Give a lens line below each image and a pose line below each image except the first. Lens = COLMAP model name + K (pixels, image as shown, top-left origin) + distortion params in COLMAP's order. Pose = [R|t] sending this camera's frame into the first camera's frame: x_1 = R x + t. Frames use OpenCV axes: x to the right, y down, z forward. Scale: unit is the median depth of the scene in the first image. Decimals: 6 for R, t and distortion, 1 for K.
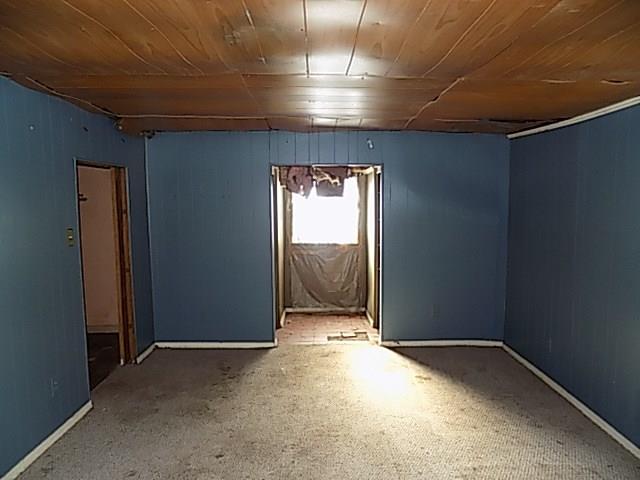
lens RADIAL K [[430.3, 0, 320.0], [0, 430.3, 240.0], [0, 0, 1]] dist [-0.053521, 0.048425]
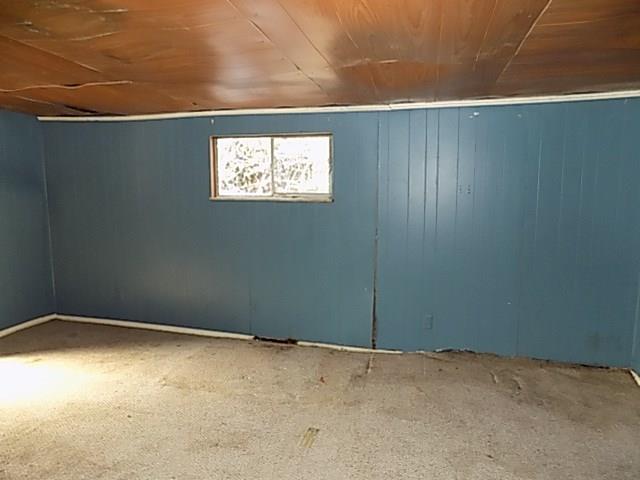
lens RADIAL K [[430.3, 0, 320.0], [0, 430.3, 240.0], [0, 0, 1]] dist [-0.053521, 0.048425]
pose [[0.256661, -0.135413, 0.956968, -0.556437], [0.091261, 0.989108, 0.115485, -0.006995], [-0.962183, 0.057694, 0.266223, 0.099633]]
